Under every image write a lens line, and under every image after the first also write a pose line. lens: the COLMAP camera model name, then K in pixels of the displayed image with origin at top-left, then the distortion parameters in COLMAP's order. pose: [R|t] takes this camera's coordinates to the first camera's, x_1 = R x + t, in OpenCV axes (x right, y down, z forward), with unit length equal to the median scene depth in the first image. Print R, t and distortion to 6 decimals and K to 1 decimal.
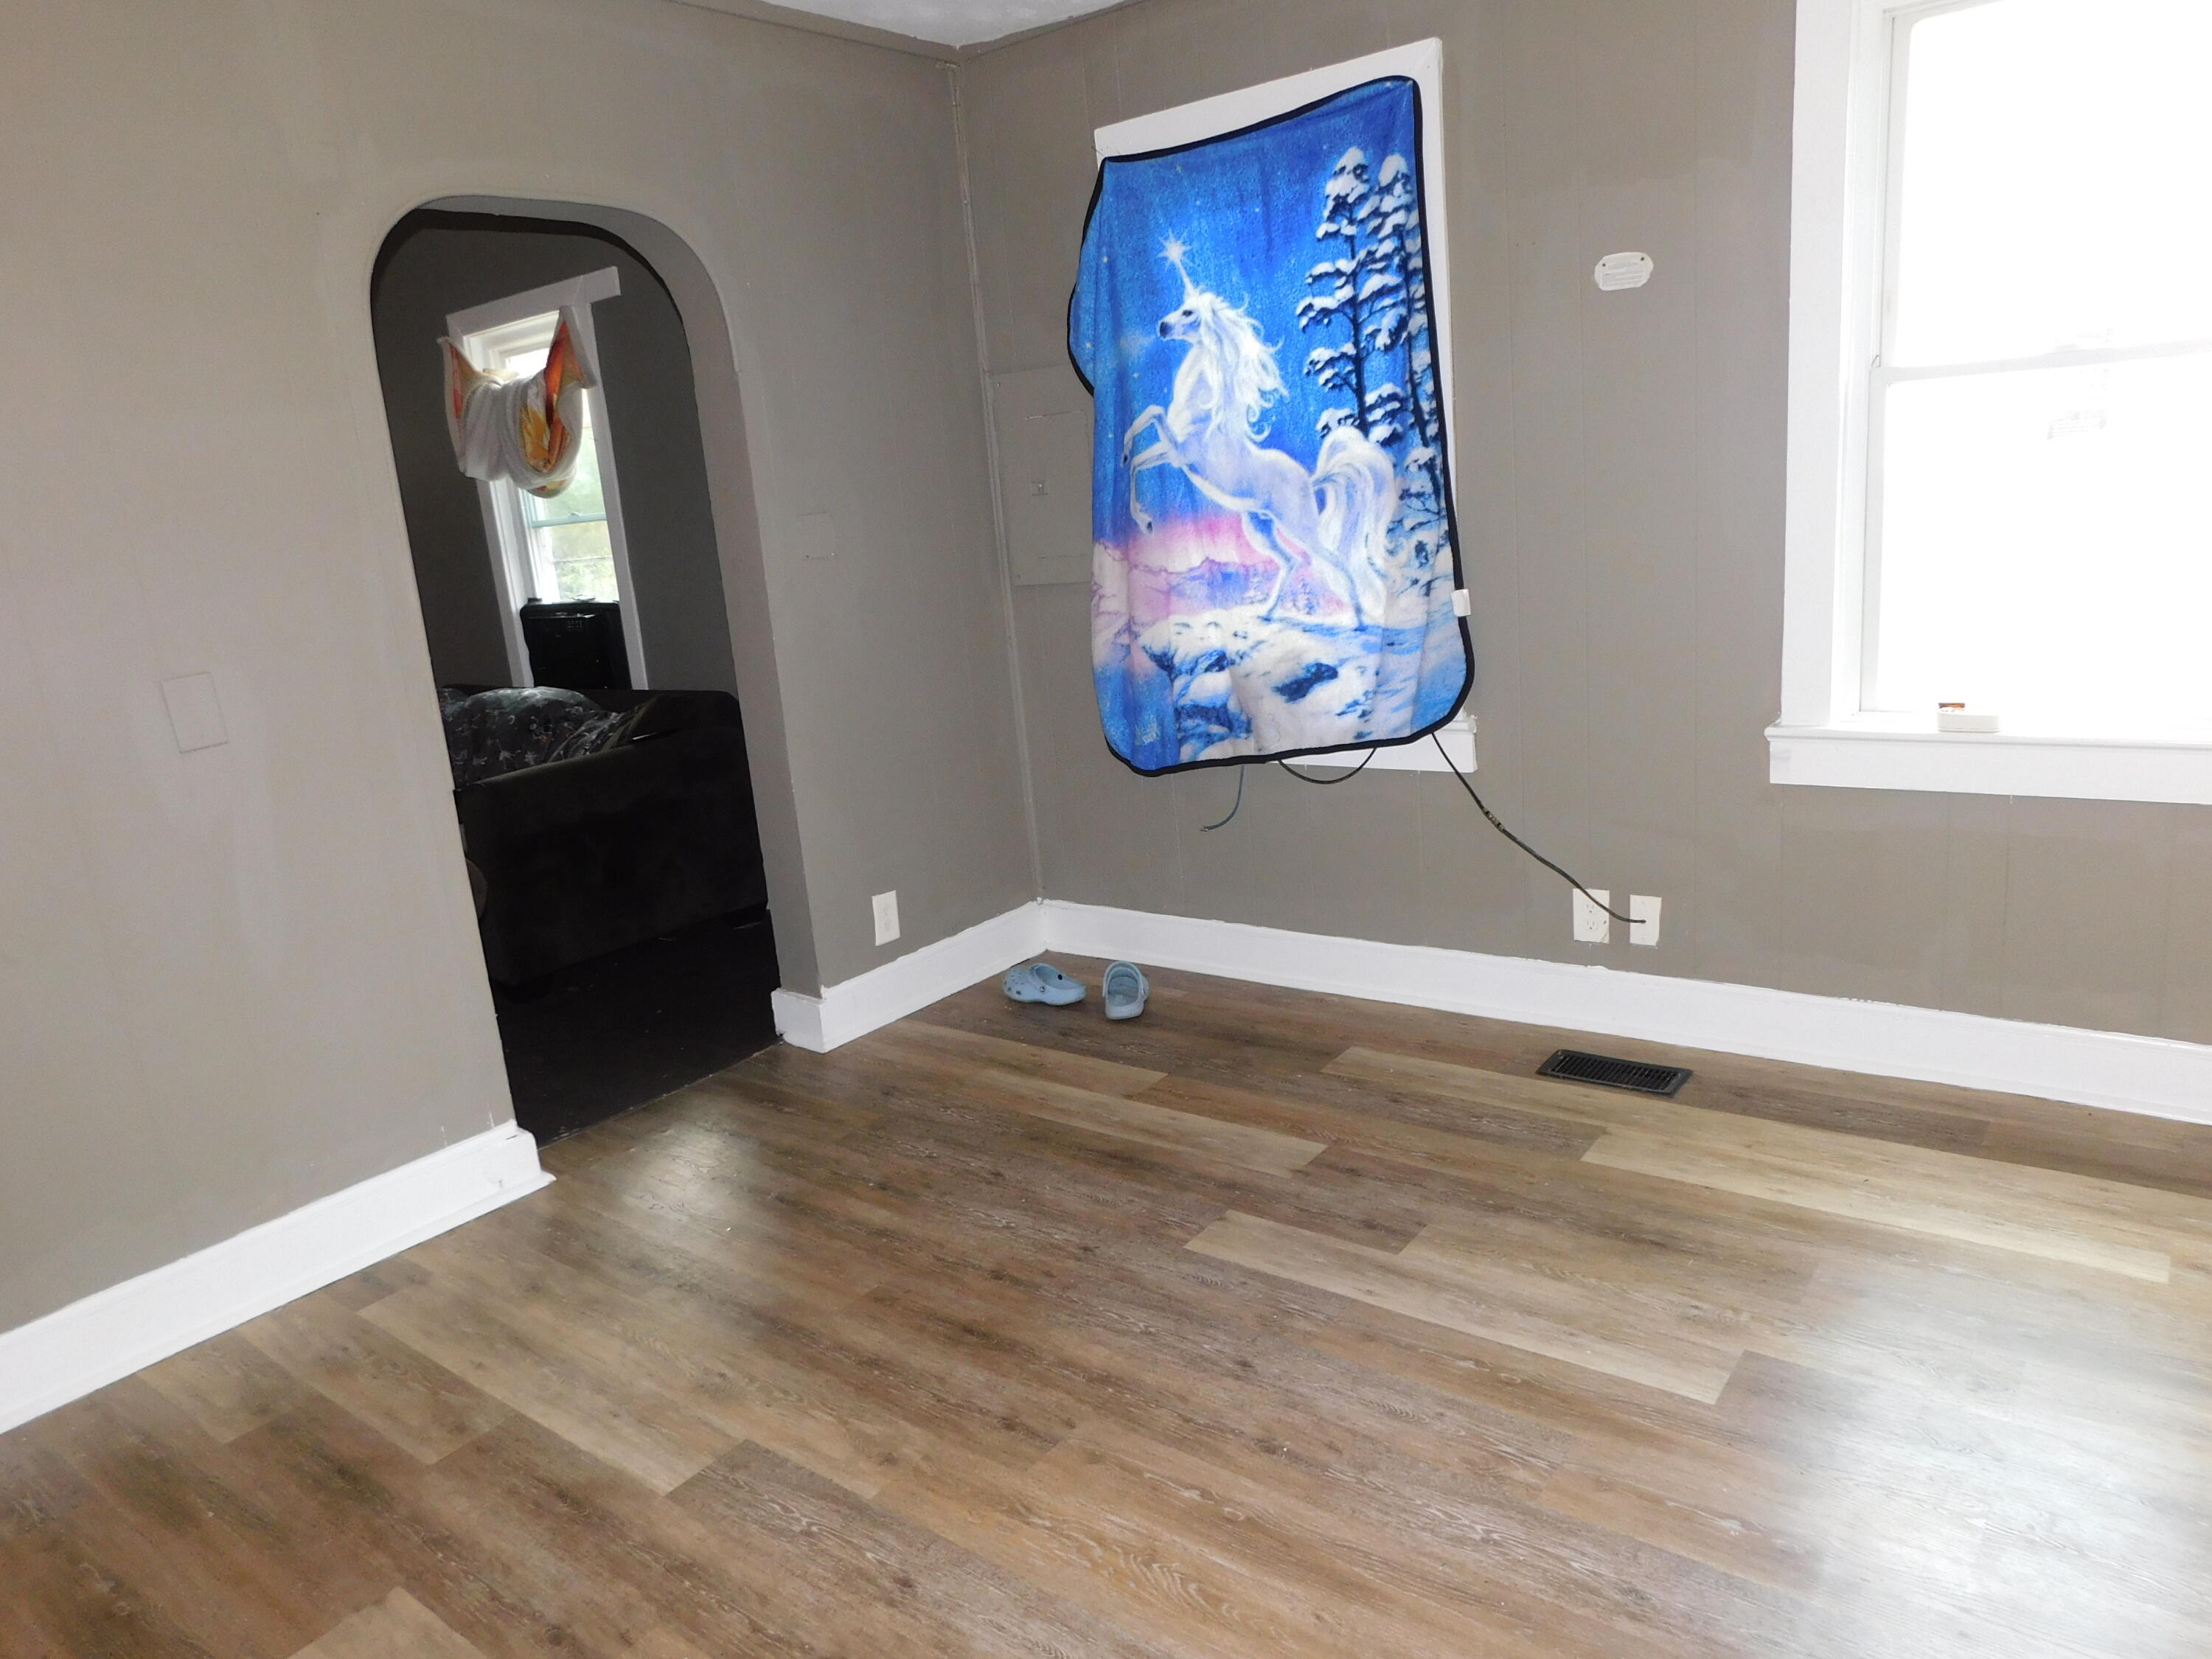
lens RADIAL K [[1466.3, 0, 1106.0], [0, 1466.3, 829.5], [0, 0, 1]] dist [-0.073831, 0.065262]
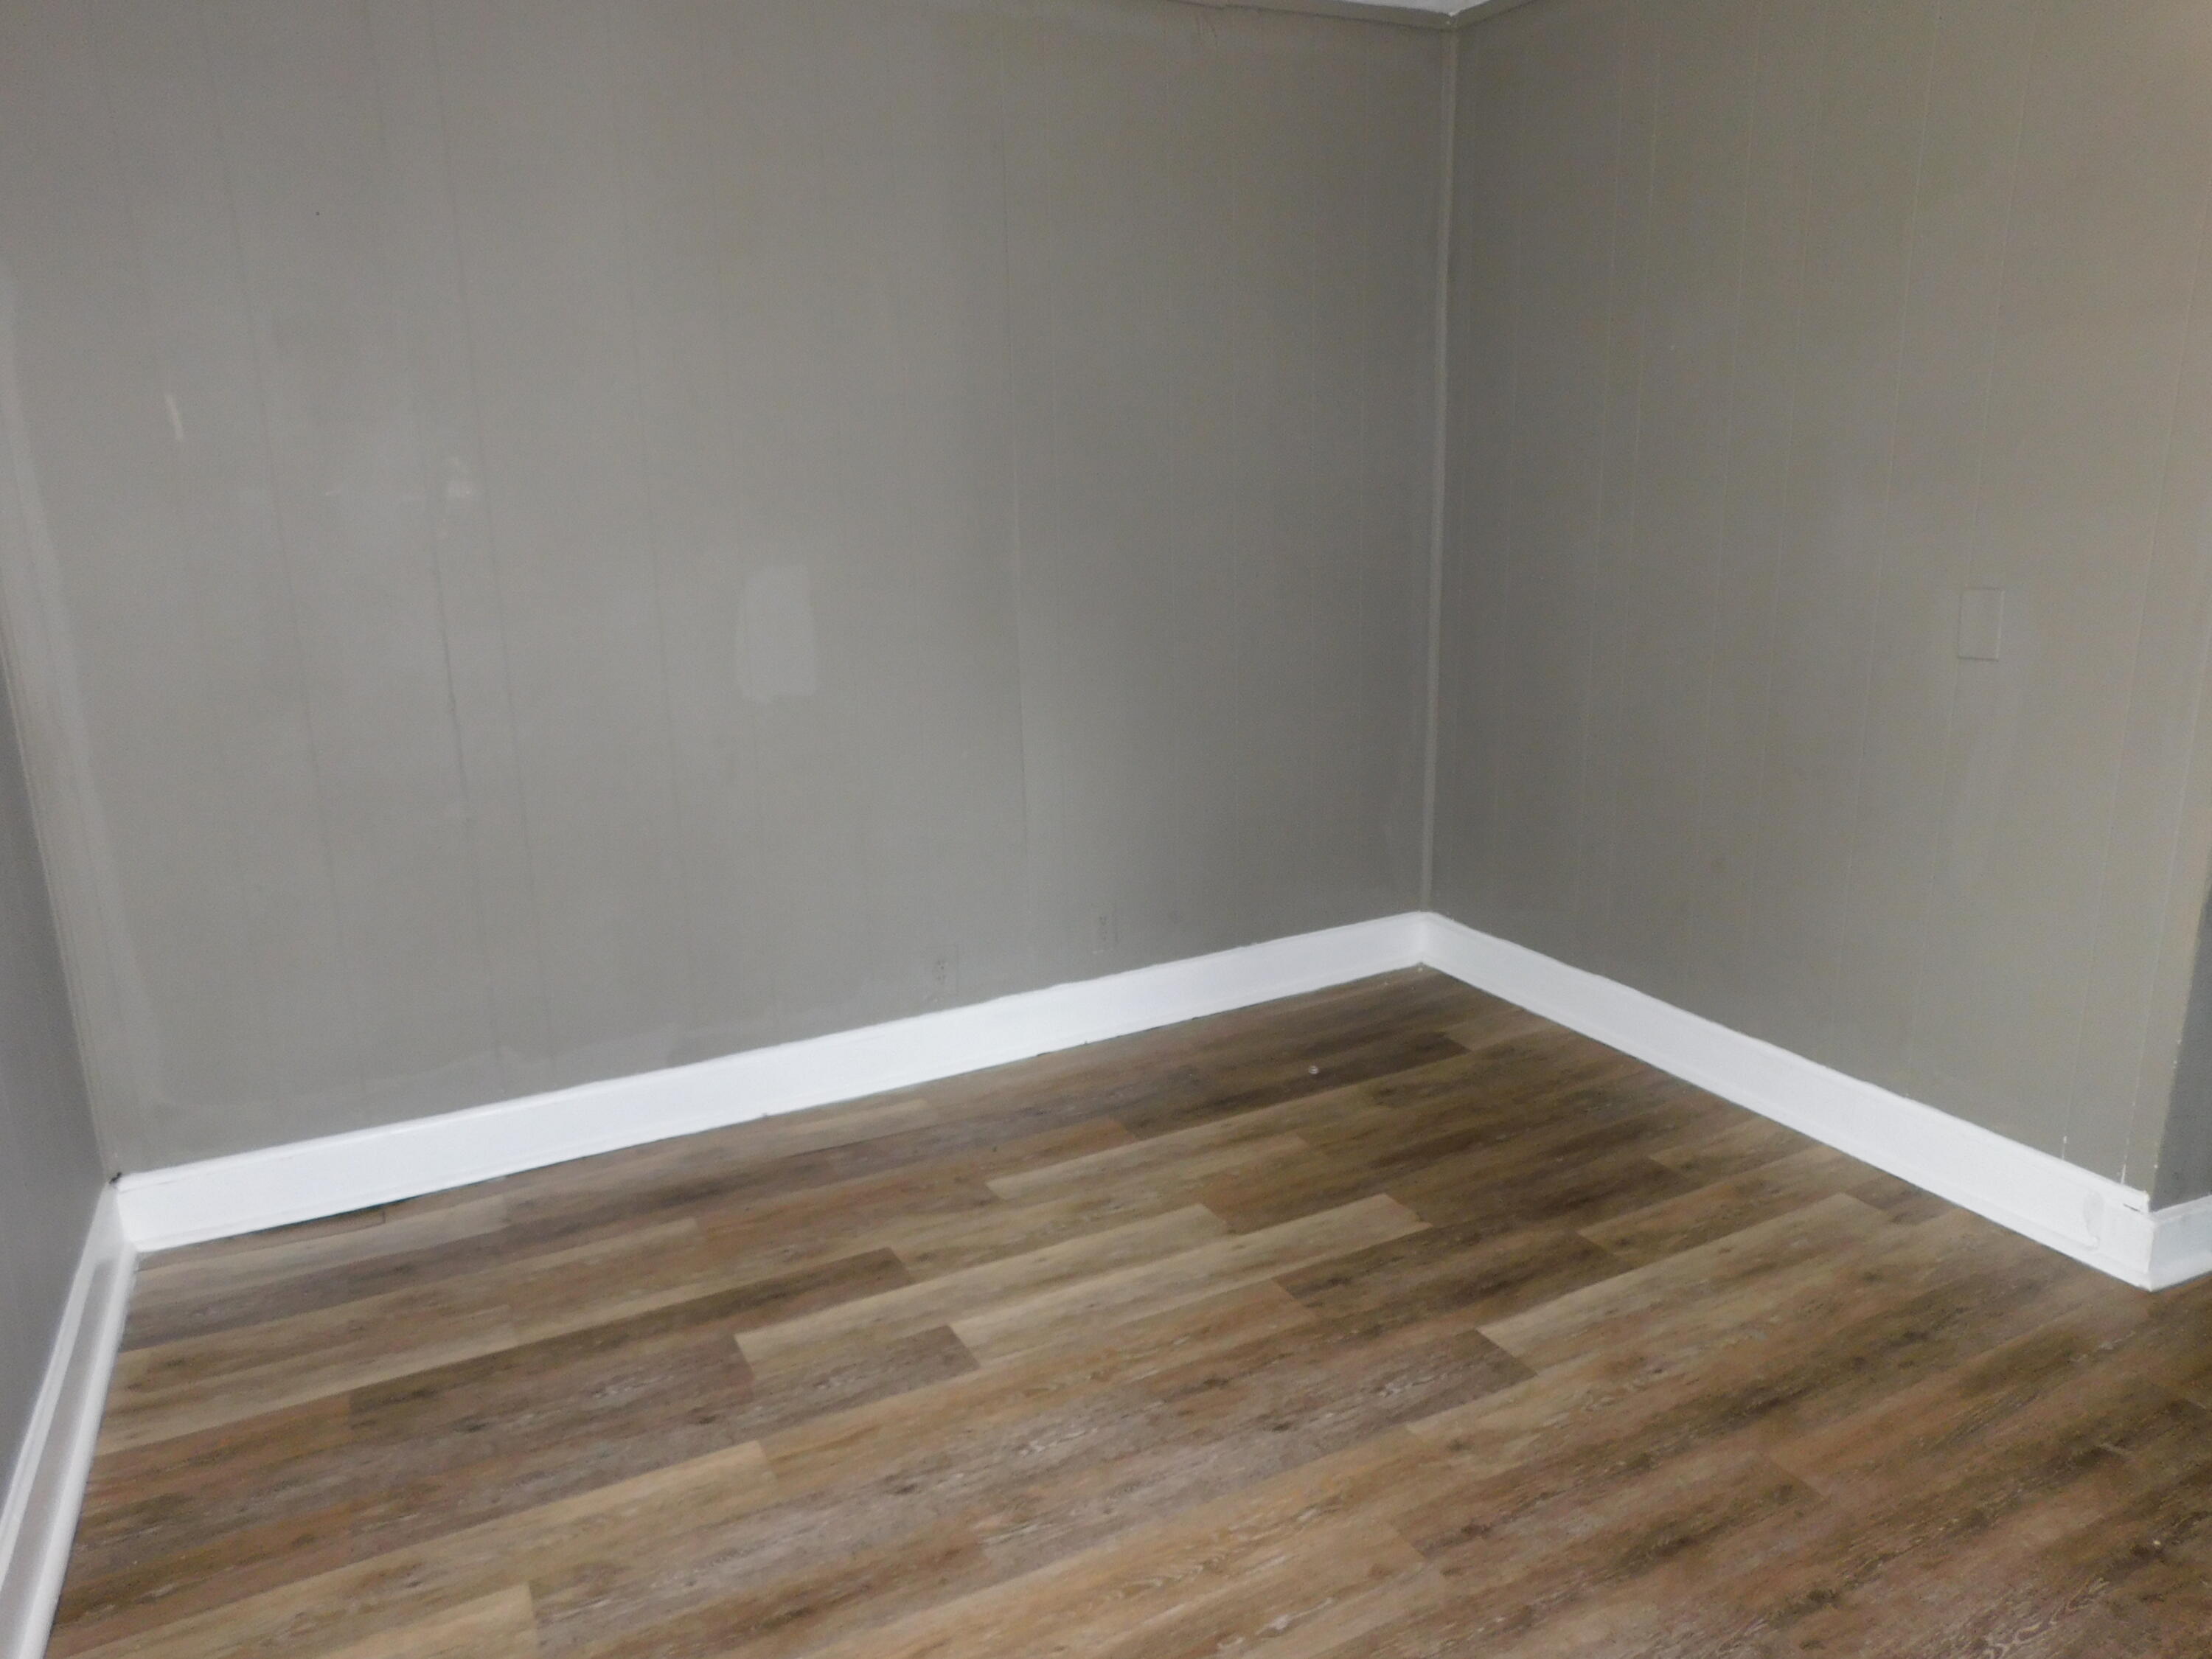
lens RADIAL K [[1466.3, 0, 1106.0], [0, 1466.3, 829.5], [0, 0, 1]] dist [-0.073831, 0.065262]
pose [[-0.413447, 0.306358, -0.857442, 0.642797], [-0.168419, 0.899717, 0.402672, -0.293306], [0.894817, 0.310893, -0.320389, 0.921866]]
